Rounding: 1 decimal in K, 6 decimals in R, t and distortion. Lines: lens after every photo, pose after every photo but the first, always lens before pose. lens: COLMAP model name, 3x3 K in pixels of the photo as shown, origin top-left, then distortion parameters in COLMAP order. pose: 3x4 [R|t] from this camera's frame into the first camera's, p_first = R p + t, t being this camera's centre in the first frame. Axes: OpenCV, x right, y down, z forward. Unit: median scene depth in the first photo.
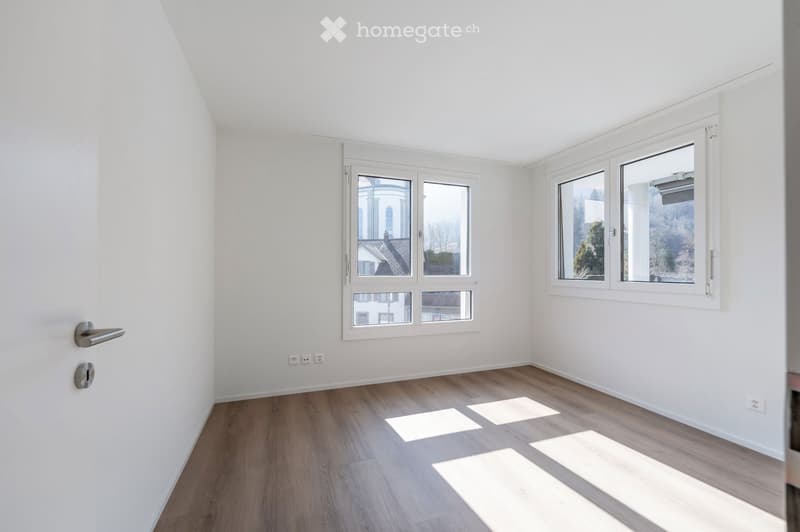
lens RADIAL K [[345.1, 0, 393.3], [0, 345.1, 264.0], [0, 0, 1]] dist [0.032760, 0.000973]
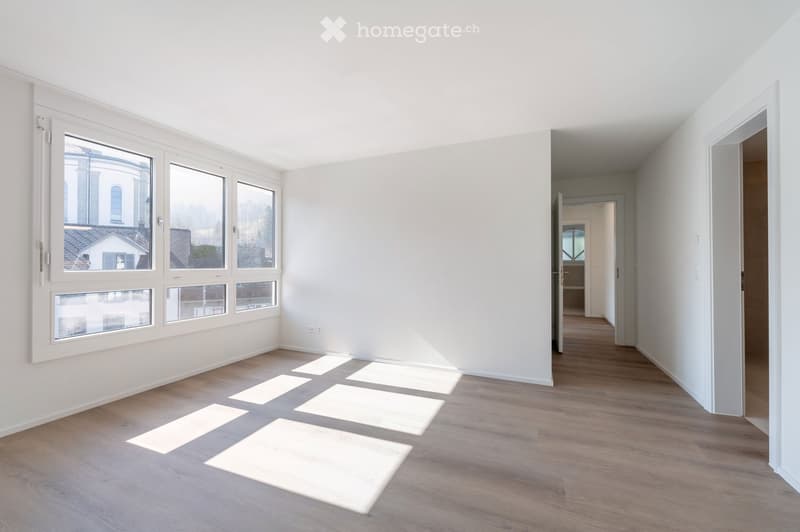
lens RADIAL K [[345.1, 0, 406.3], [0, 345.1, 262.2], [0, 0, 1]] dist [0.032760, 0.000973]
pose [[0.693159, -0.002057, 0.720781, -0.142000], [-0.009465, 0.999884, 0.011956, -0.001889], [-0.720722, -0.015109, 0.693059, -0.061637]]
